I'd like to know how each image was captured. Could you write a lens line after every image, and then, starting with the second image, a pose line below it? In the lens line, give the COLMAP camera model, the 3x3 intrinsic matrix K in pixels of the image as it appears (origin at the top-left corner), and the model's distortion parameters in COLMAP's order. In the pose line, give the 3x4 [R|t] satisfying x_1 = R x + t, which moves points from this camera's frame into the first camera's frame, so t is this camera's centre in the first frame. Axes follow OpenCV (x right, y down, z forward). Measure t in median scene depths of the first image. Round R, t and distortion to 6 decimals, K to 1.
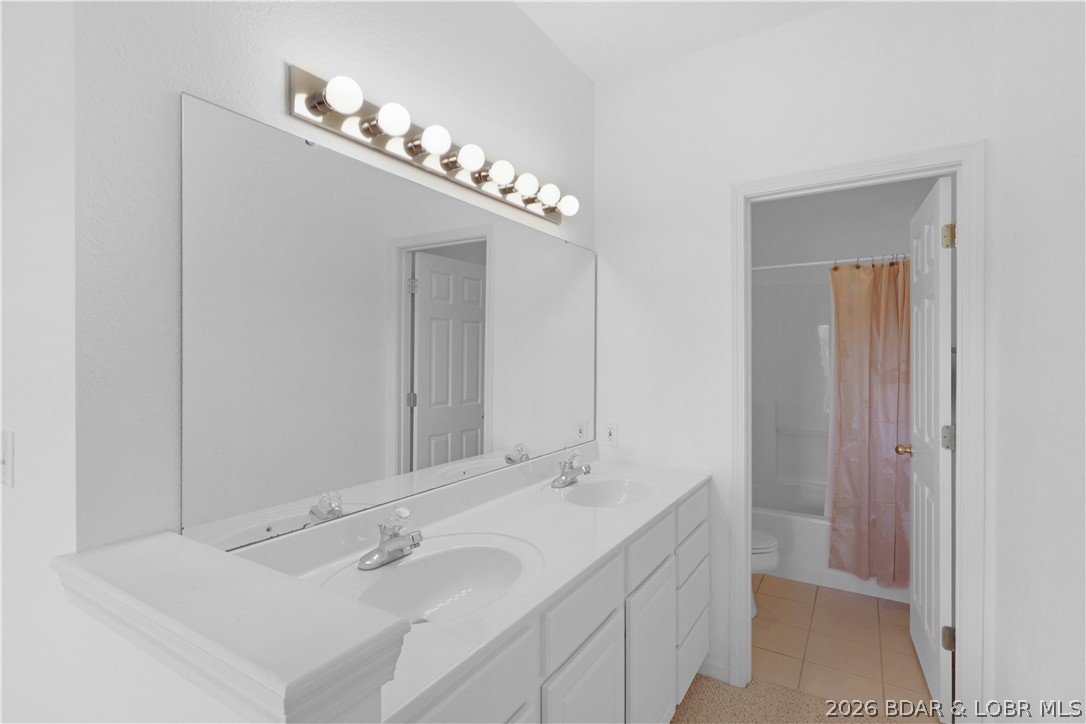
lens RADIAL K [[512.1, 0, 549.5], [0, 512.1, 360.5], [0, 0, 1]] dist [-0.005958, 0.003303]
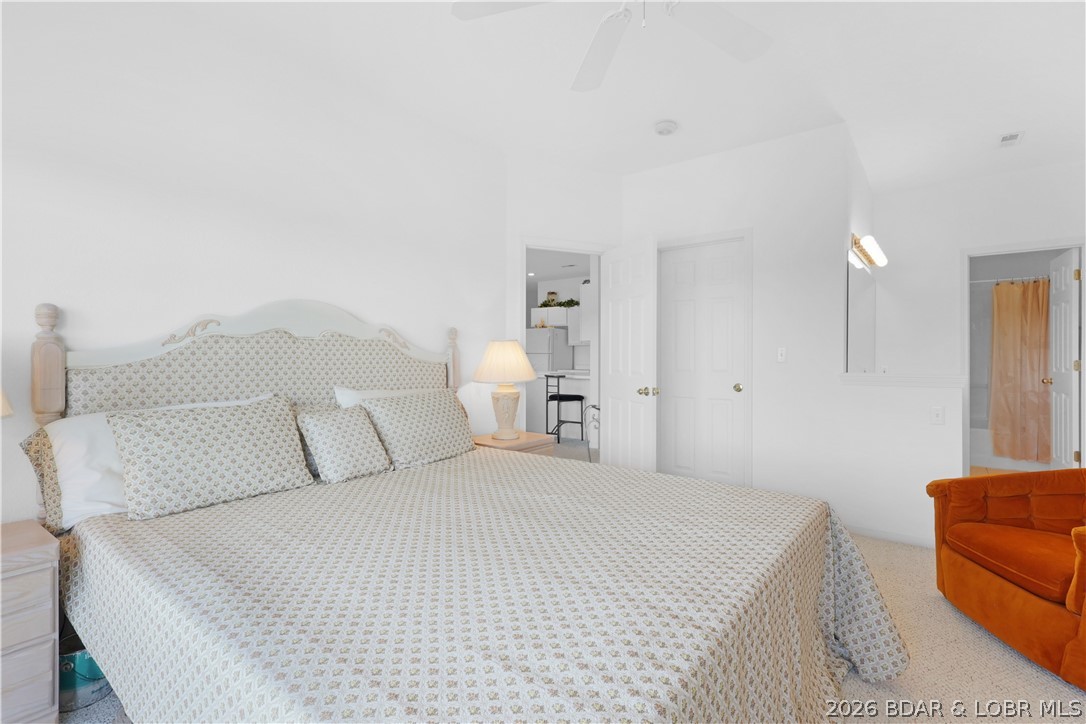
lens RADIAL K [[512.1, 0, 535.9], [0, 512.1, 354.7], [0, 0, 1]] dist [-0.005958, 0.003303]
pose [[0.993017, 0.007019, -0.117761, -0.963040], [-0.007427, 0.999968, -0.003026, 0.094159], [0.117736, 0.003880, 0.993037, -1.102600]]
